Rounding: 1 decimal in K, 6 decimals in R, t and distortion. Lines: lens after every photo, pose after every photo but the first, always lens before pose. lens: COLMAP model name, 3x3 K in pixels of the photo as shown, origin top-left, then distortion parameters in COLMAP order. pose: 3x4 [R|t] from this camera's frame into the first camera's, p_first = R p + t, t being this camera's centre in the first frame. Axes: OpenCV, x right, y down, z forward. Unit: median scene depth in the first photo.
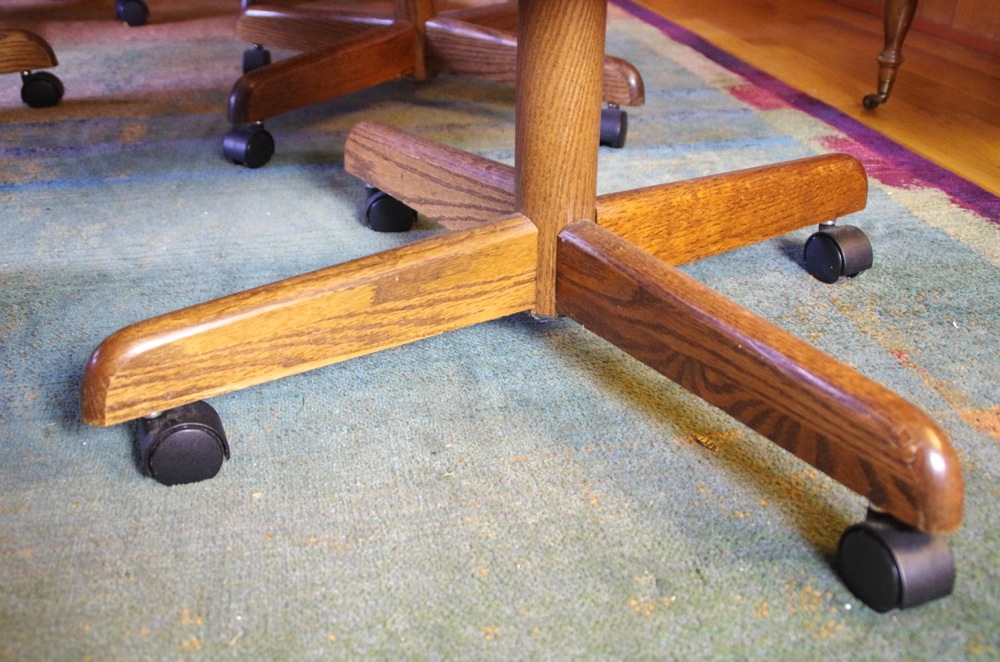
lens RADIAL K [[1022.2, 0, 497.1], [0, 1022.2, 320.1], [0, 0, 1]] dist [-0.012984, 0.000000]
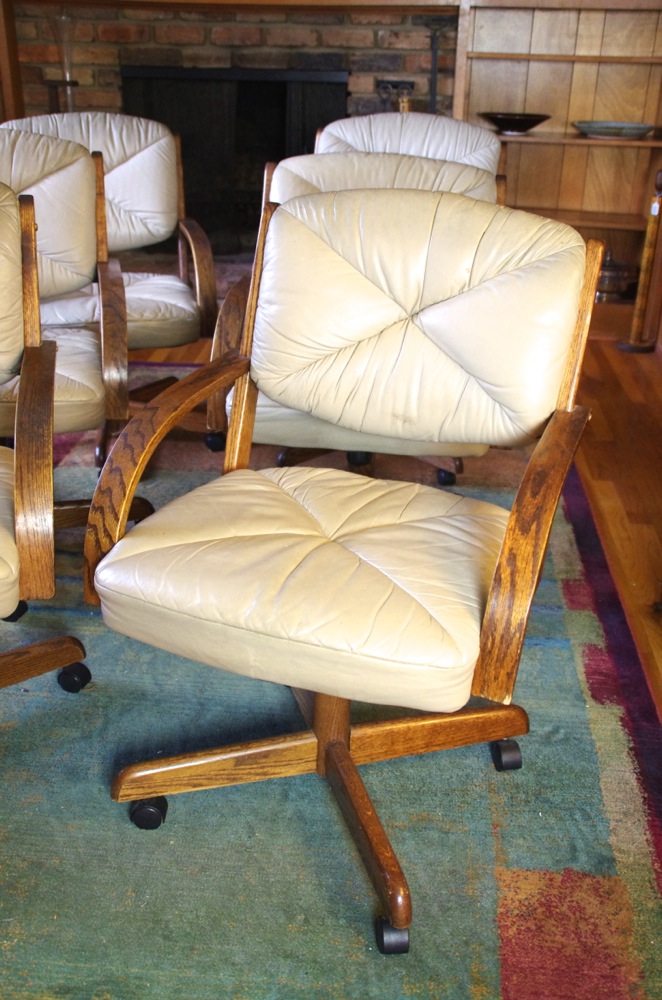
lens RADIAL K [[1022.2, 0, 331.8], [0, 1022.2, 501.8], [0, 0, 1]] dist [-0.012984, 0.000000]
pose [[0.956444, 0.133646, -0.259526, 0.591736], [-0.142470, 0.989679, -0.015405, -0.587683], [0.254789, 0.051709, 0.965613, -1.170000]]
